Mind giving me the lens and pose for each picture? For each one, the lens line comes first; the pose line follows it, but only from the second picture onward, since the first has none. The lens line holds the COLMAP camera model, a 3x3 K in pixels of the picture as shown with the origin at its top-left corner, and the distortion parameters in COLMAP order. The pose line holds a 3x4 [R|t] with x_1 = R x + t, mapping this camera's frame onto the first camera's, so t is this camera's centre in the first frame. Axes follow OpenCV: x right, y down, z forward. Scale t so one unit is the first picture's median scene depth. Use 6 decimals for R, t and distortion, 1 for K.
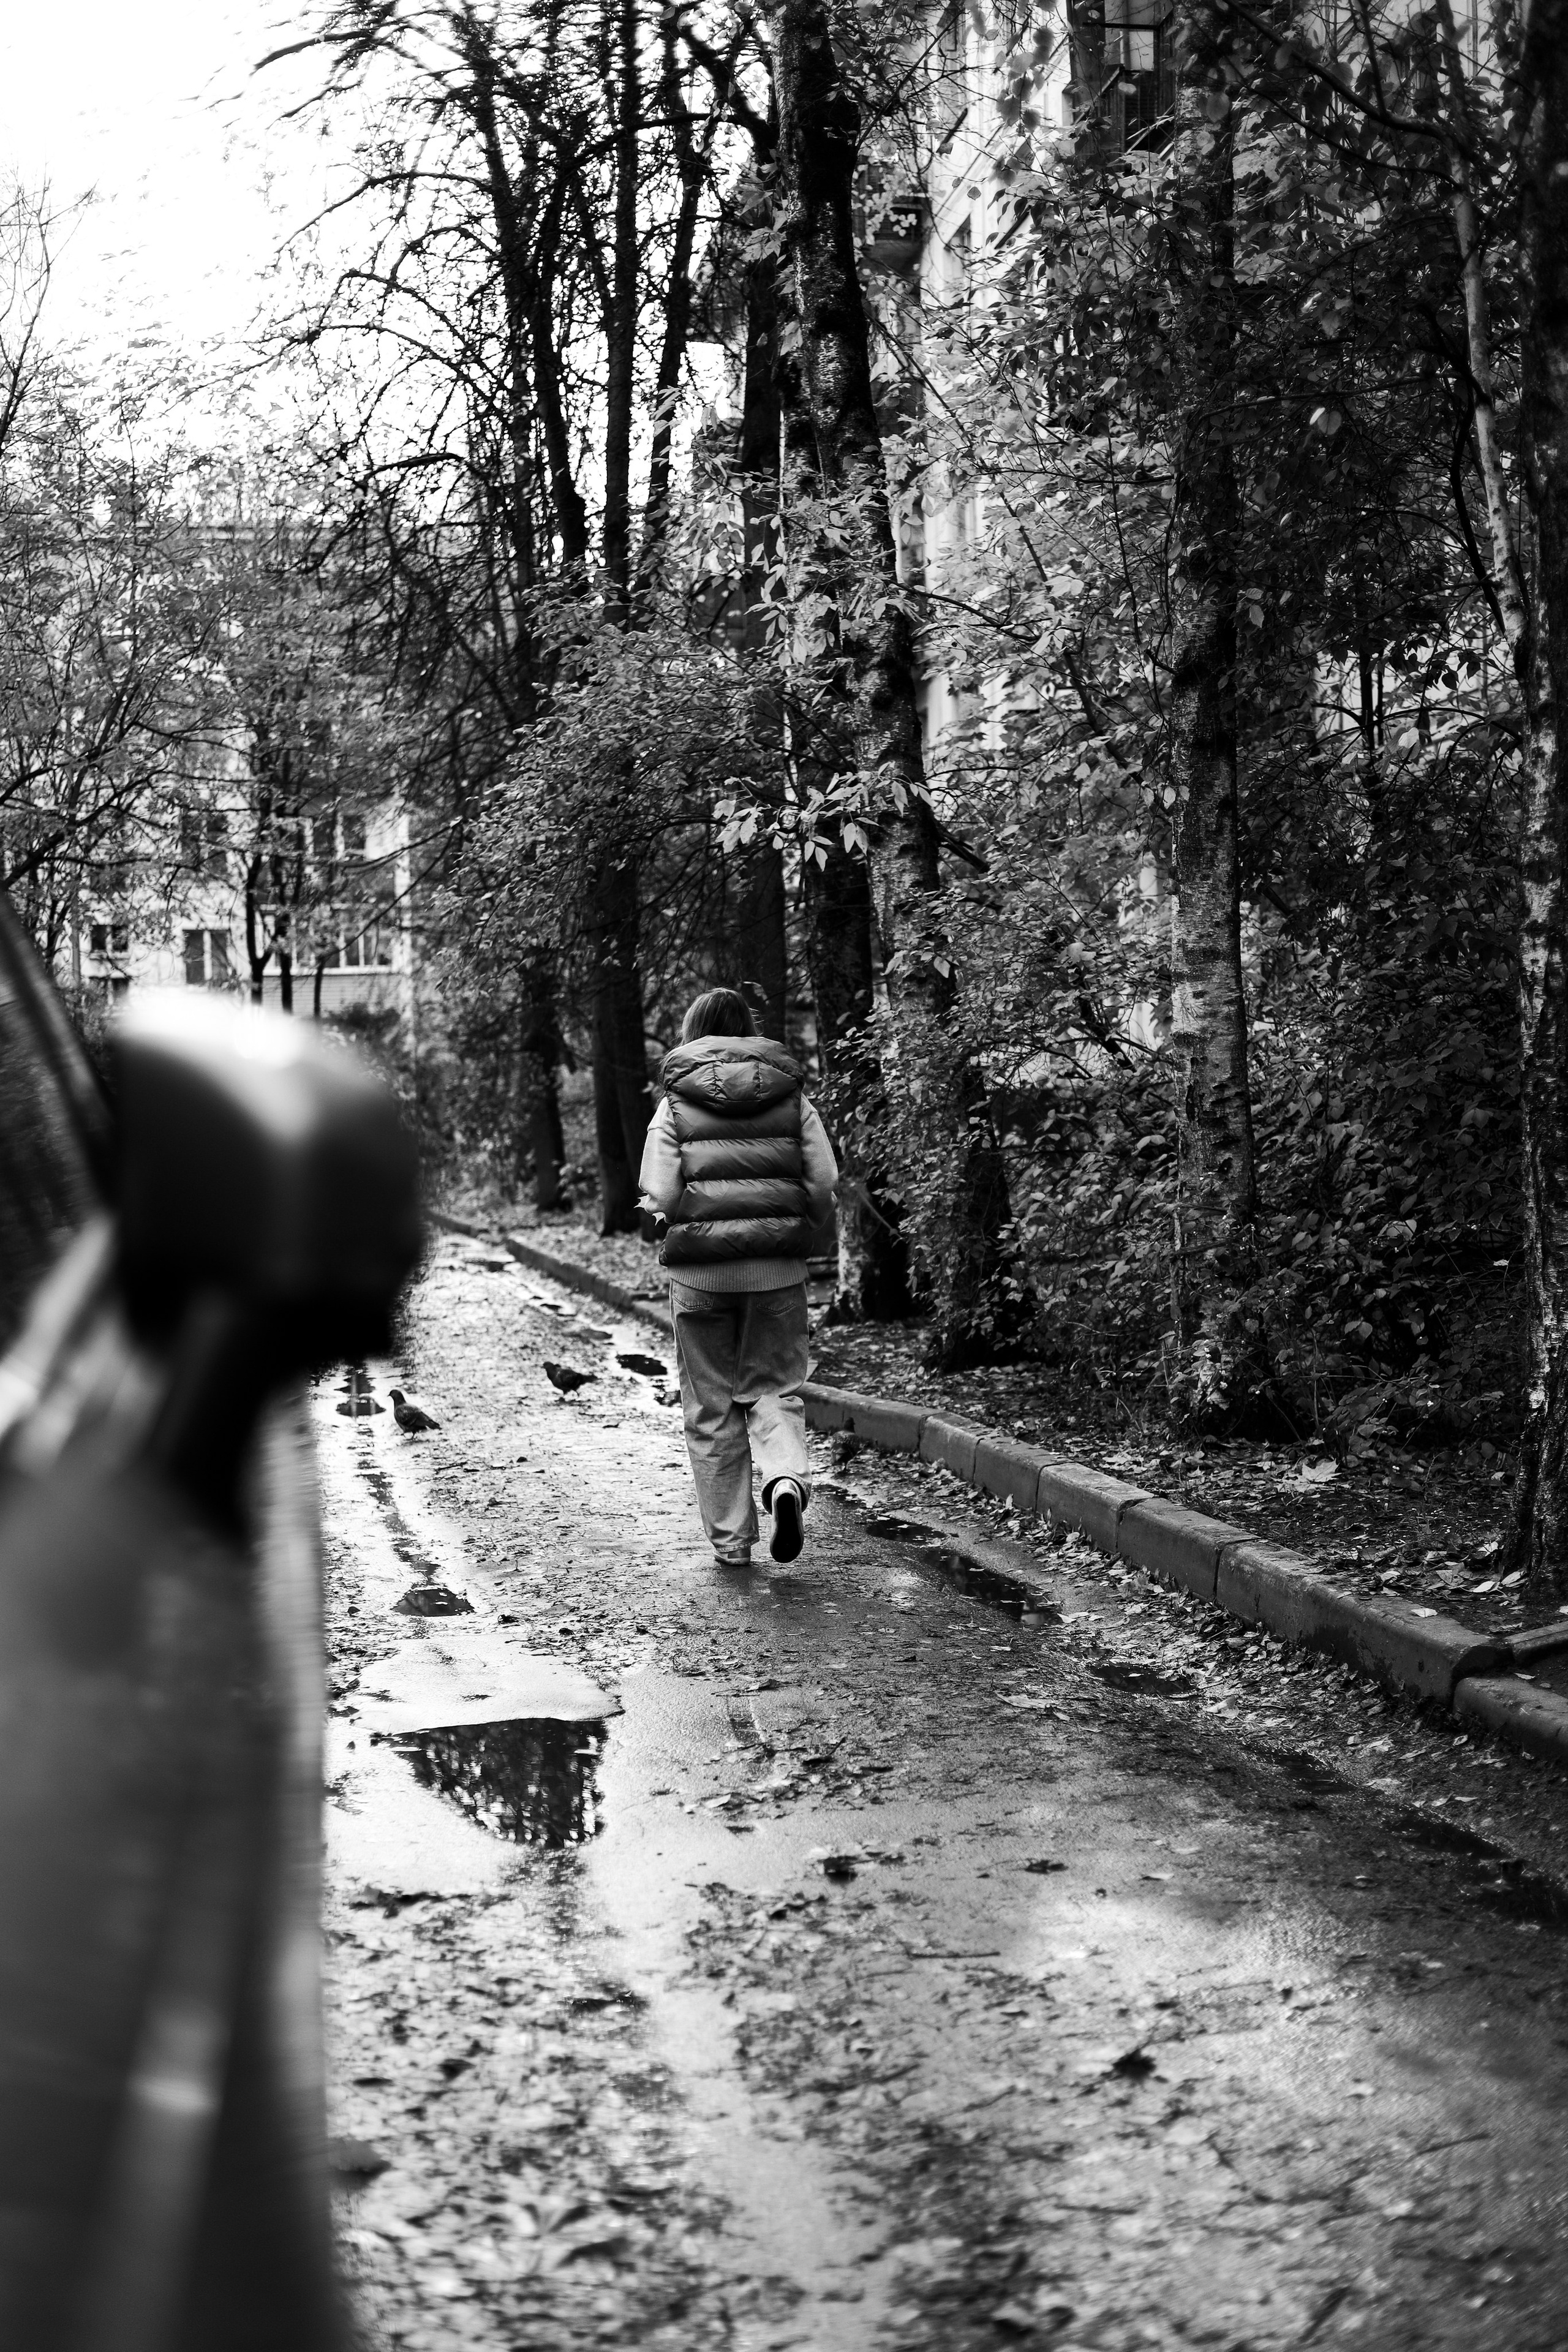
lens RADIAL K [[3220.4, 0, 784.0], [0, 3220.4, 1176.0], [0, 0, 1]] dist [0.001640, -0.036528]
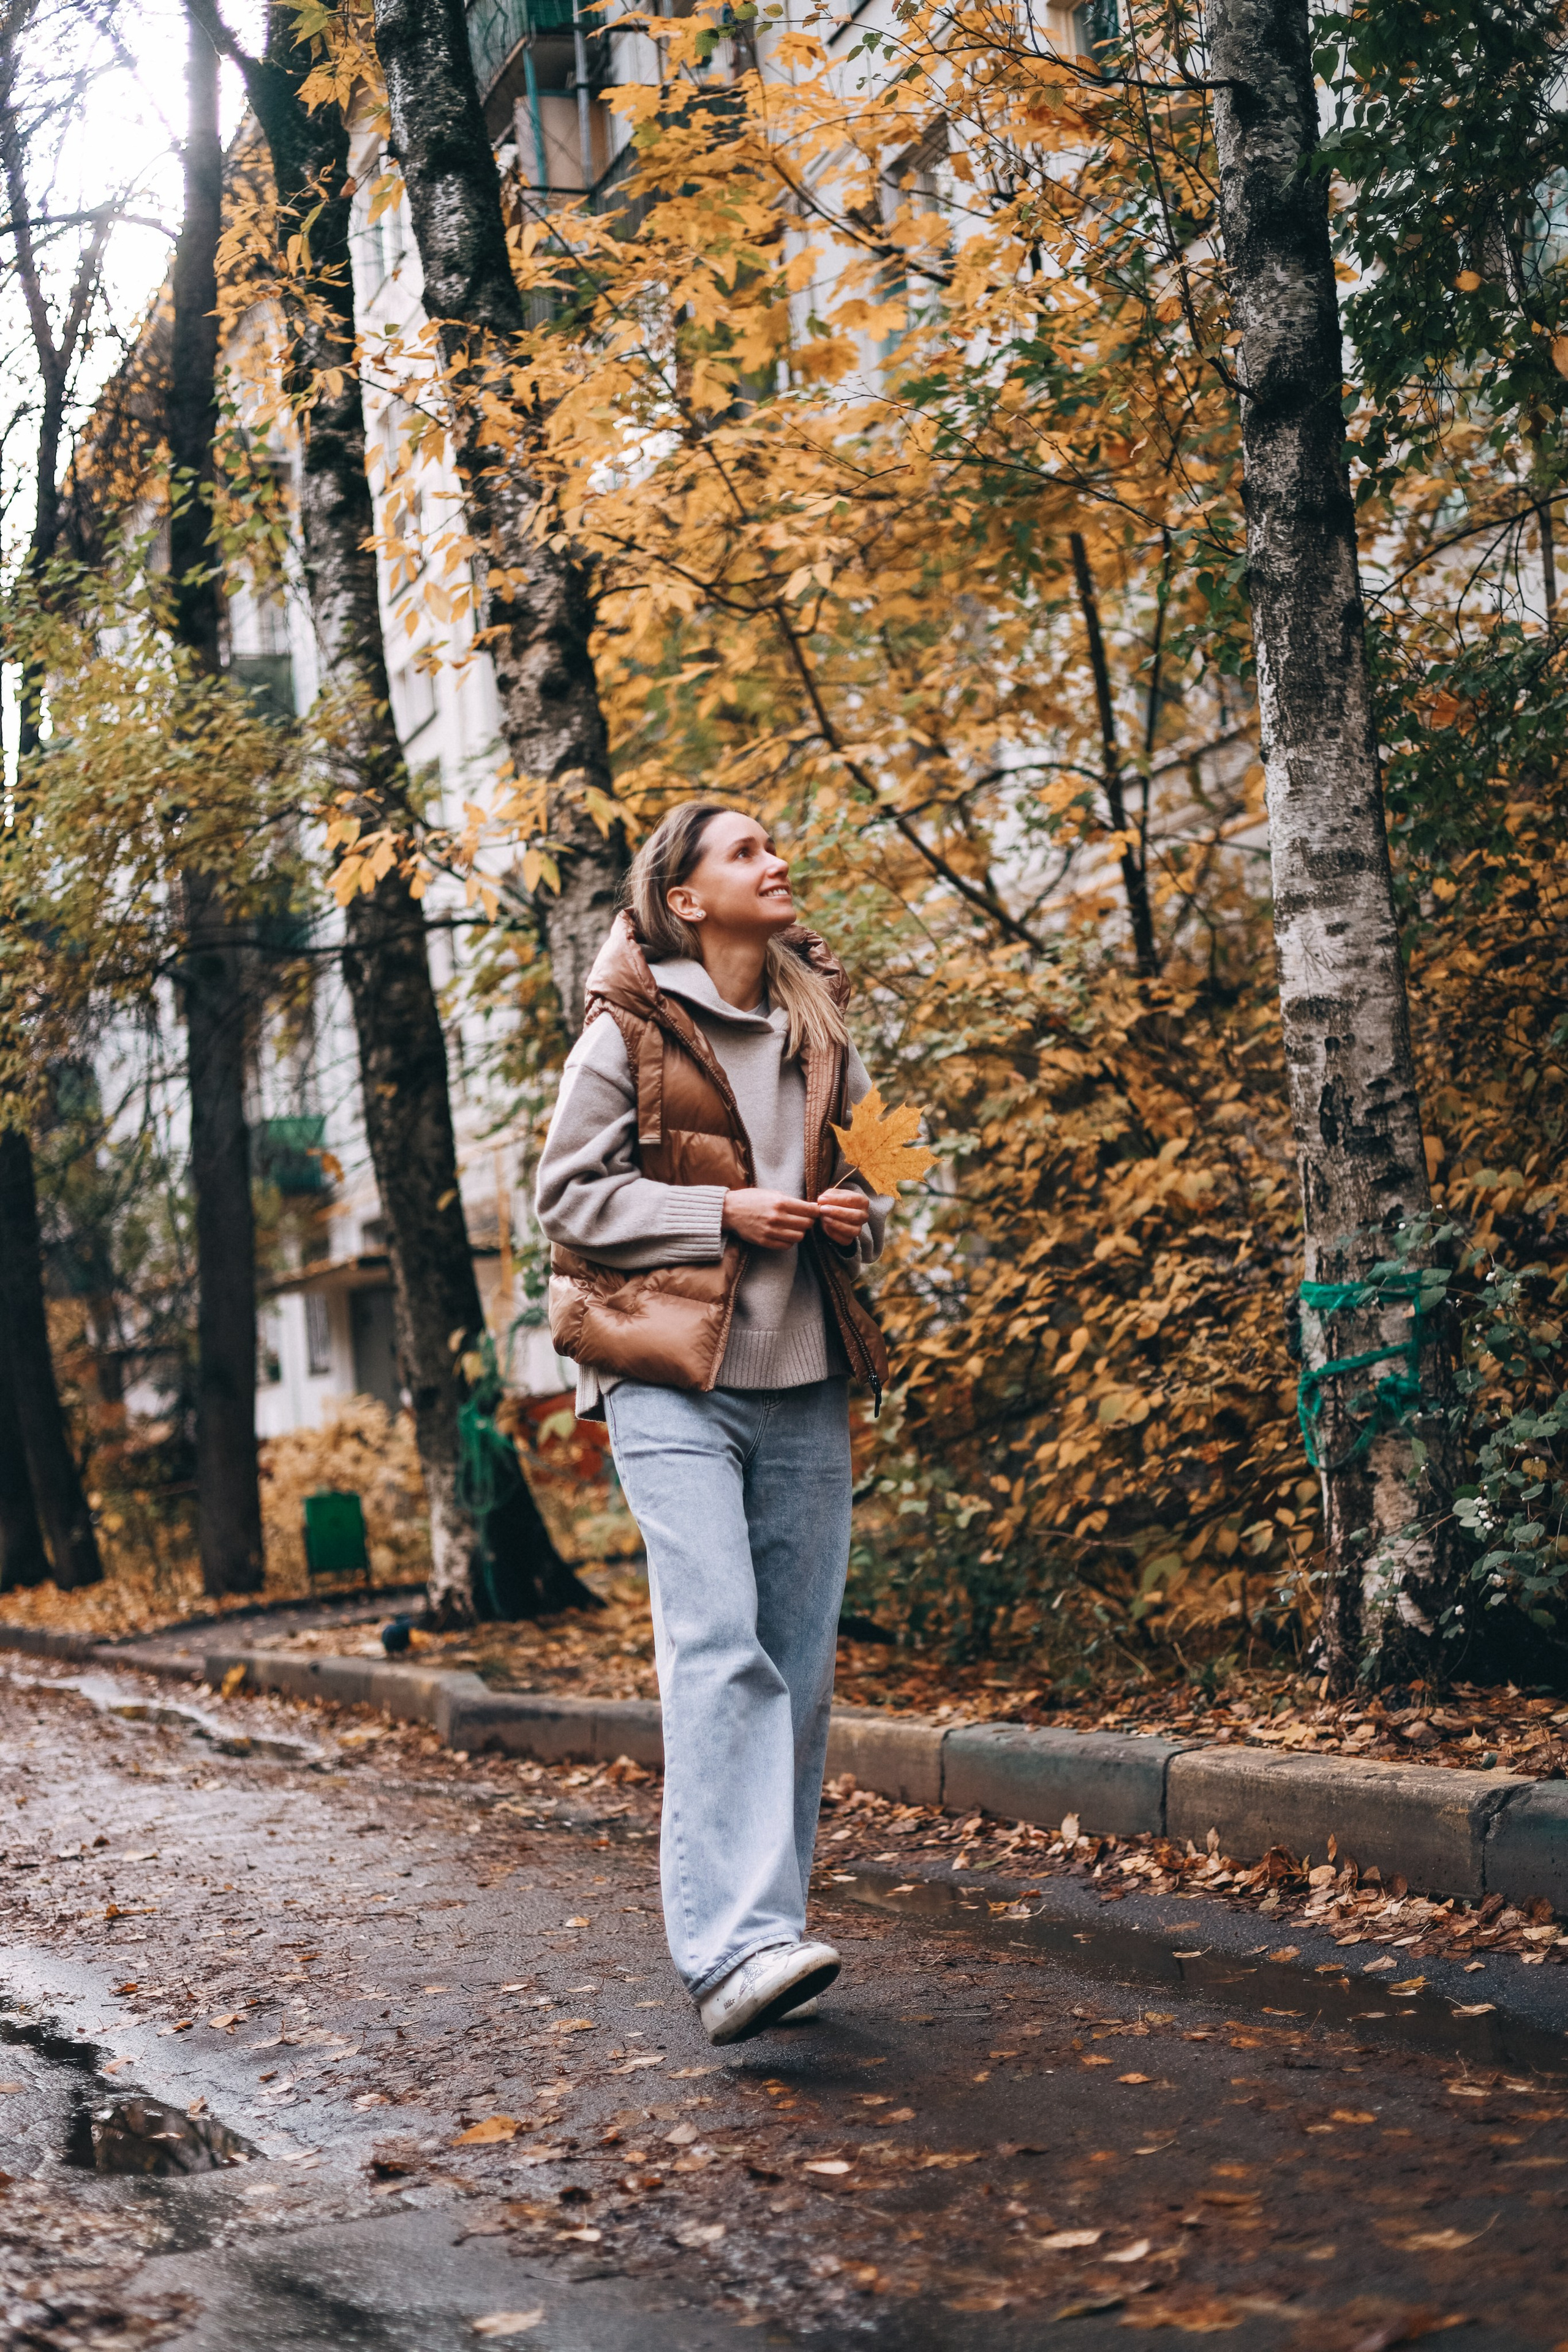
lens RADIAL K [[3220.4, 0, 784.0], [0, 3220.4, 1176.0], [0, 0, 1]] dist [0.001640, -0.036528]
pose [[0.976926, -0.043254, 0.209151, -0.072070], [0.066564, 0.992165, -0.105724, 0.033436], [-0.202939, 0.117207, 0.972151, 0.340782]]
